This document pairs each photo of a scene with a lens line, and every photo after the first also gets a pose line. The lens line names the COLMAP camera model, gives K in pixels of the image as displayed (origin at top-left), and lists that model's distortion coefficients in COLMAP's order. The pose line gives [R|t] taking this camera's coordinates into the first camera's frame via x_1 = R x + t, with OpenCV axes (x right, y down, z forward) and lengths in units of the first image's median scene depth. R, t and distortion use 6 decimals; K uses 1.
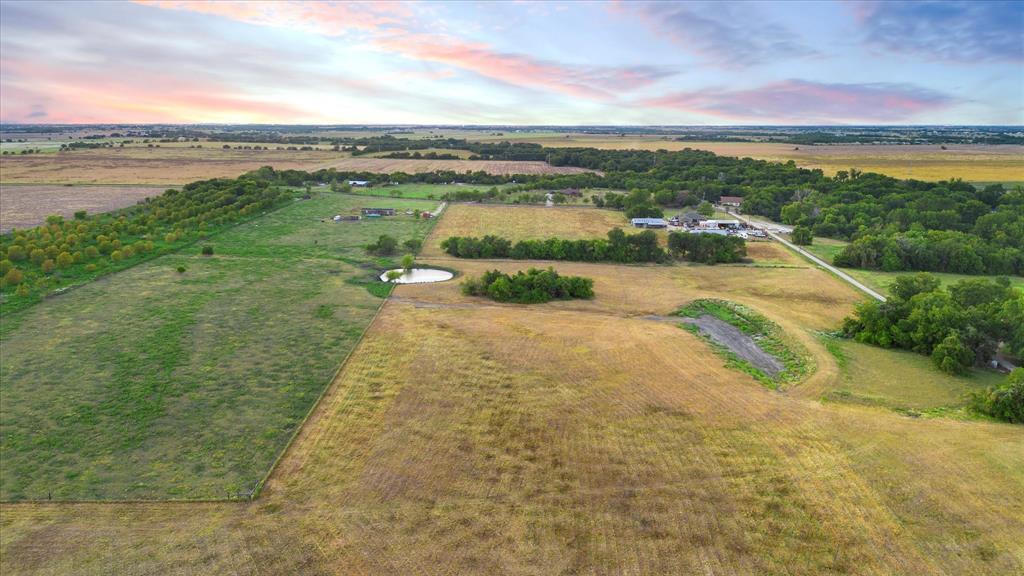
lens RADIAL K [[721.5, 0, 516.4], [0, 721.5, 287.7], [0, 0, 1]] dist [0.086560, -0.097142]
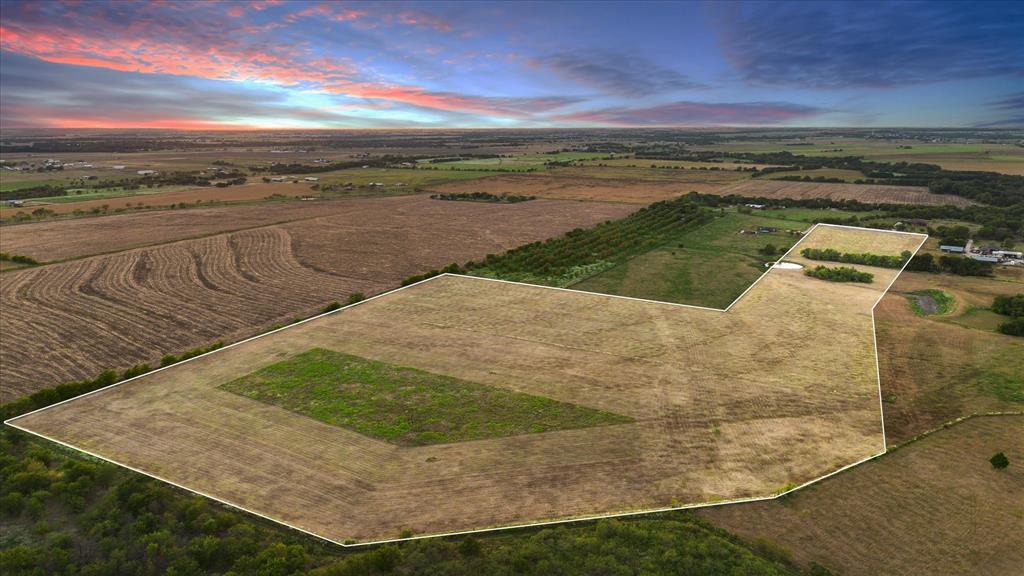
lens RADIAL K [[721.5, 0, 516.4], [0, 721.5, 287.7], [0, 0, 1]] dist [0.086560, -0.097142]
pose [[0.866984, 0.107693, -0.486561, 0.127171], [-0.107887, 0.993777, 0.027719, 0.040930], [0.486518, 0.028461, 0.873207, -0.684258]]
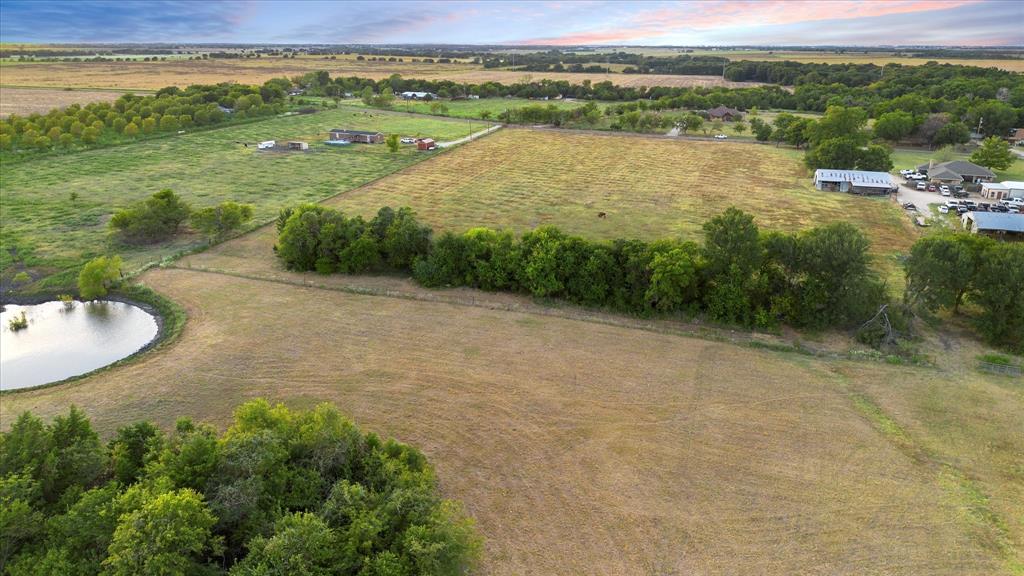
lens RADIAL K [[721.5, 0, 516.4], [0, 721.5, 287.7], [0, 0, 1]] dist [0.086560, -0.097142]
pose [[0.966224, 0.084709, -0.243385, 0.083136], [-0.060527, 0.992609, 0.105185, -0.050560], [0.250497, -0.086900, 0.964209, 0.434605]]
